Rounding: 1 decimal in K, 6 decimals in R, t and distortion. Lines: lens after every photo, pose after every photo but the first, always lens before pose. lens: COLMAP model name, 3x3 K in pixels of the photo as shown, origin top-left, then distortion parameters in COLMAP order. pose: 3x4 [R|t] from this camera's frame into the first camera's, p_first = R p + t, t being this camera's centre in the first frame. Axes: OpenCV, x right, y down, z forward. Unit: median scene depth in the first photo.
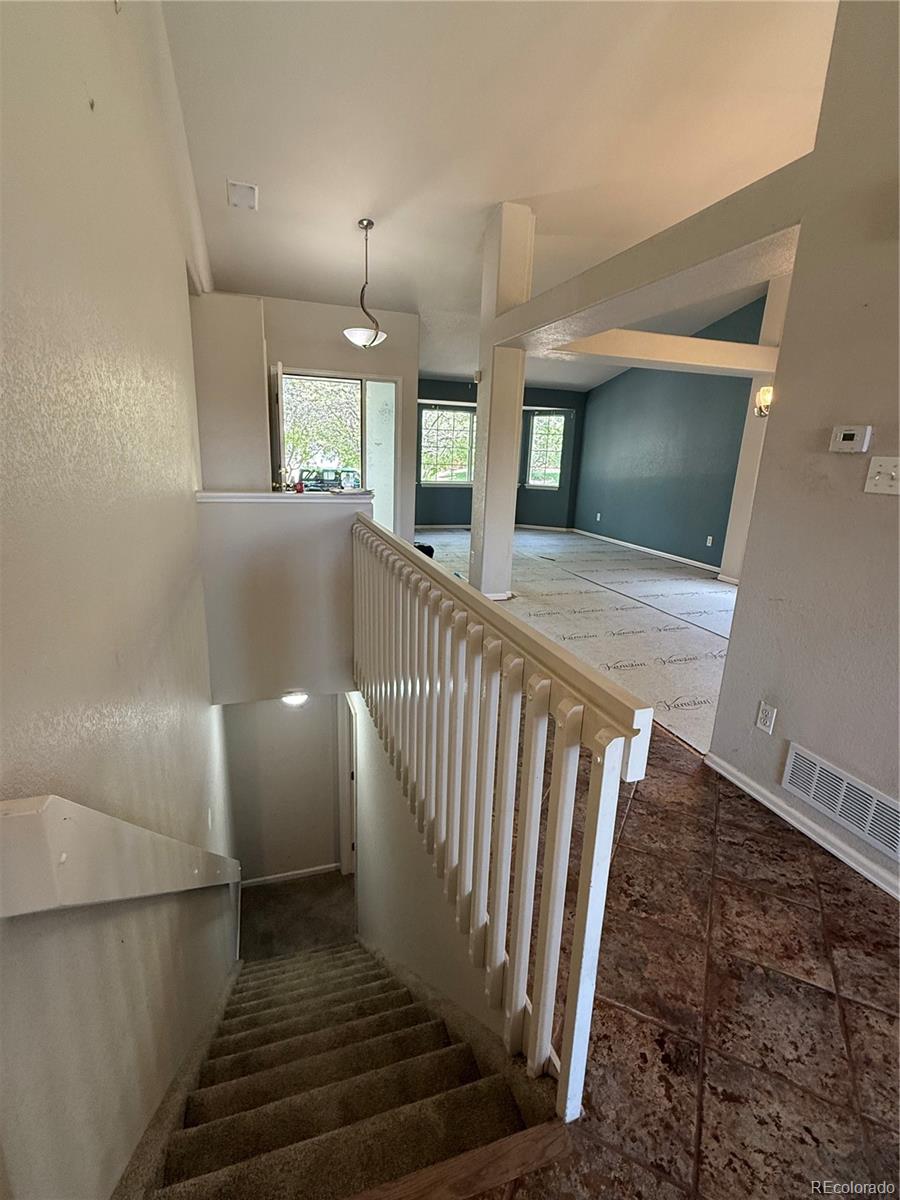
lens RADIAL K [[559.5, 0, 448.5], [0, 559.5, 589.7], [0, 0, 1]] dist [0.003361, -0.000454]
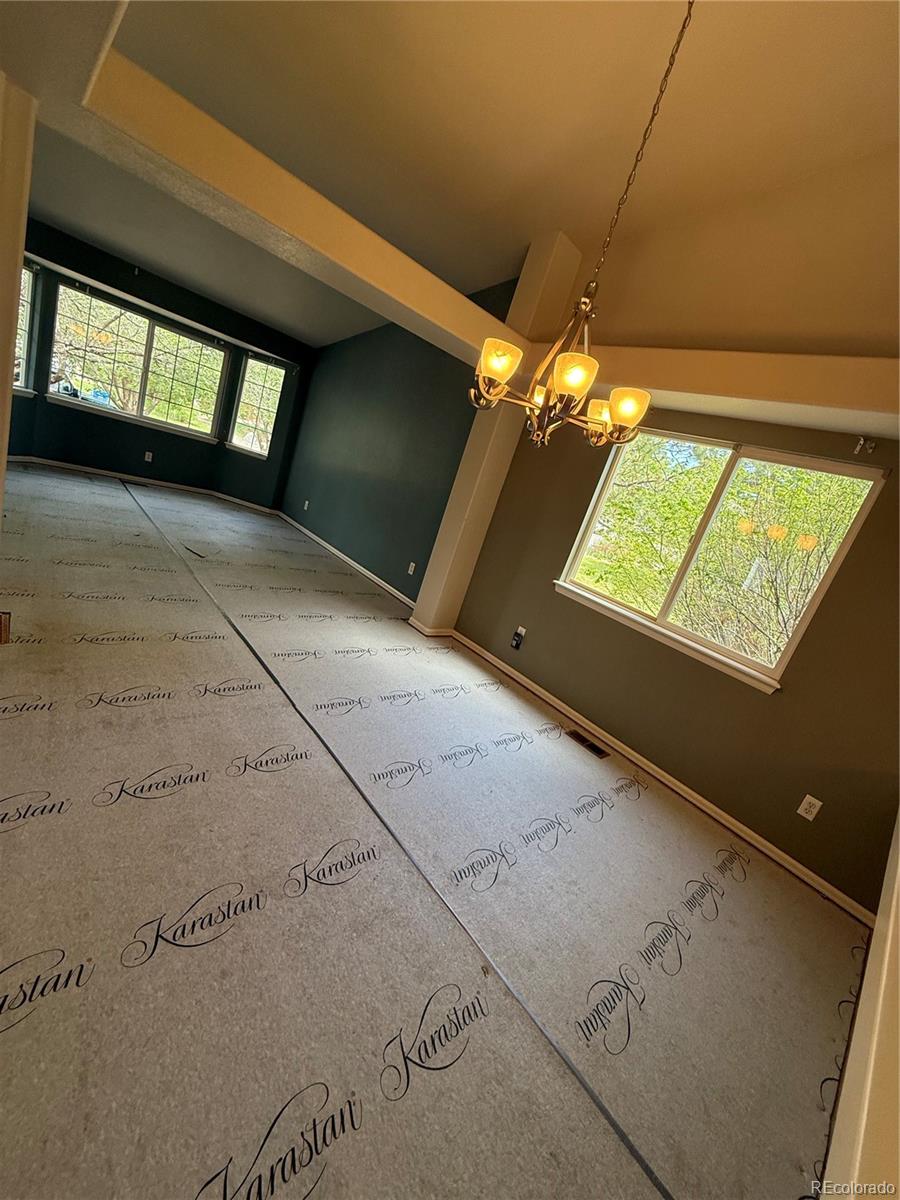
lens RADIAL K [[478.9, 0, 444.2], [0, 478.9, 599.3], [0, 0, 1]] dist [-0.003074, 0.001391]
pose [[0.887445, 0.137725, 0.439856, 0.204744], [-0.176704, 0.983058, 0.048704, -0.085170], [-0.425696, -0.120946, 0.896747, 0.343060]]
